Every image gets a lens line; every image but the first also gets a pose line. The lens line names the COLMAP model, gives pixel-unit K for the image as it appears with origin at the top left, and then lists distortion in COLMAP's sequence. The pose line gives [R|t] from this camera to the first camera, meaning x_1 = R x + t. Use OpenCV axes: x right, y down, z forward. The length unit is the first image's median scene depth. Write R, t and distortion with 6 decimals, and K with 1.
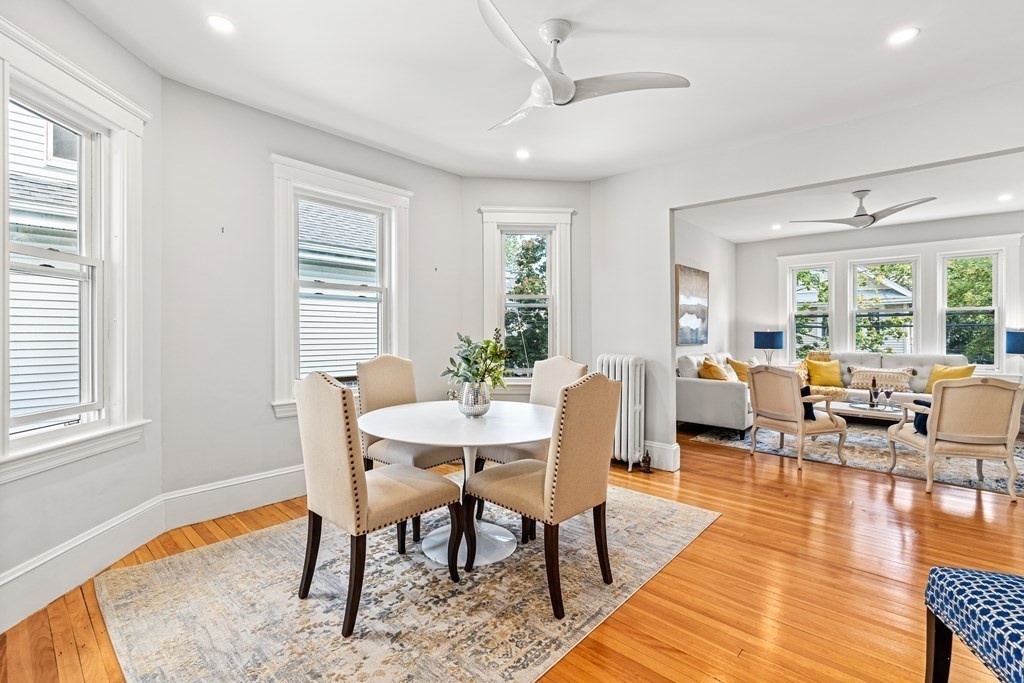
lens RADIAL K [[471.9, 0, 505.7], [0, 471.9, 333.8], [0, 0, 1]] dist [-0.004960, 0.002864]
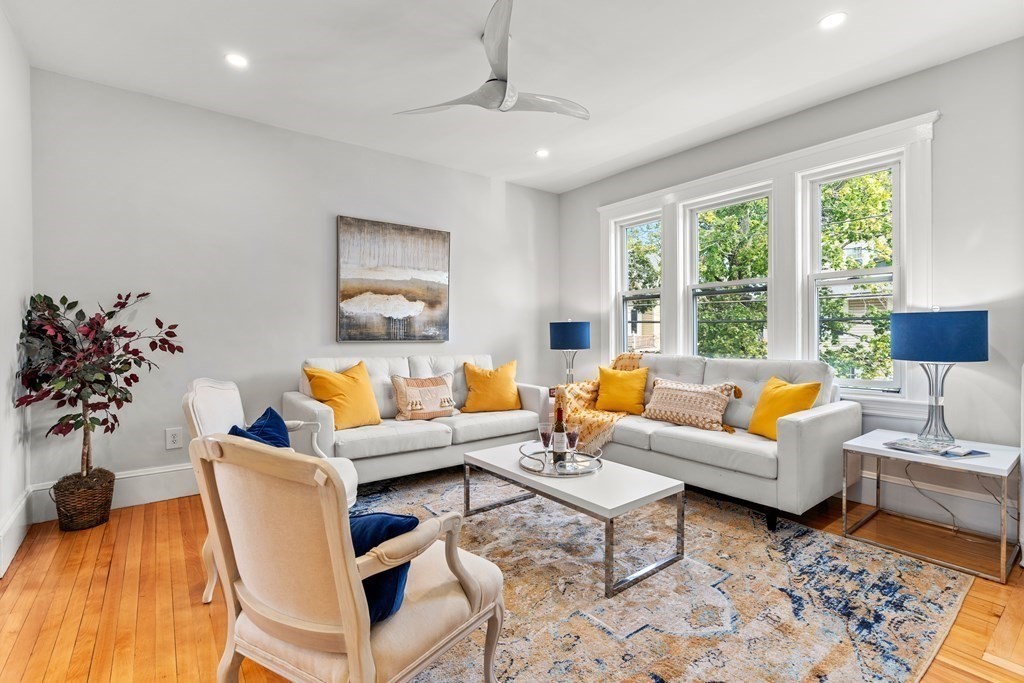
lens RADIAL K [[471.9, 0, 516.3], [0, 471.9, 335.9], [0, 0, 1]] dist [-0.004960, 0.002864]
pose [[0.983893, -0.004164, -0.178711, 0.724070], [0.003904, 0.999991, -0.001810, 0.017161], [0.178717, 0.001083, 0.983900, 0.426146]]
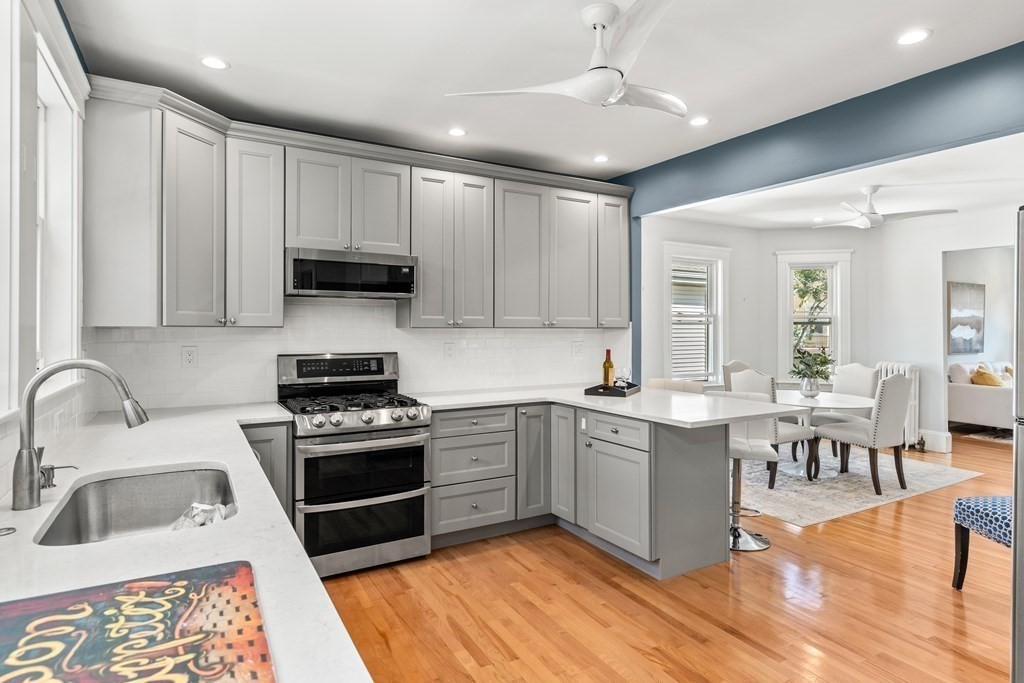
lens RADIAL K [[561.4, 0, 515.6], [0, 561.4, 333.9], [0, 0, 1]] dist [0.000001, 0.001438]
pose [[0.952996, 0.000349, -0.302983, -0.210671], [0.001166, 0.999988, 0.004819, -0.031673], [0.302981, -0.004945, 0.952984, -0.576375]]
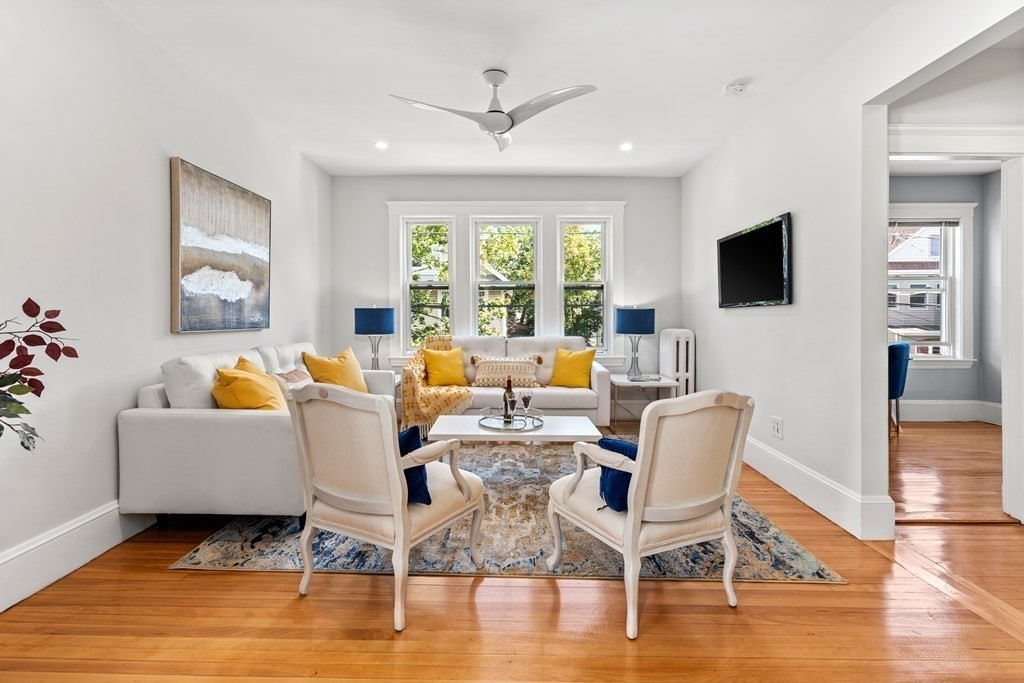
lens RADIAL K [[471.9, 0, 509.5], [0, 471.9, 319.3], [0, 0, 1]] dist [-0.004960, 0.002864]
pose [[0.742116, -0.007599, 0.670229, 0.302335], [0.002881, 0.999963, 0.008147, 0.007078], [-0.670266, -0.004115, 0.742110, 0.451343]]
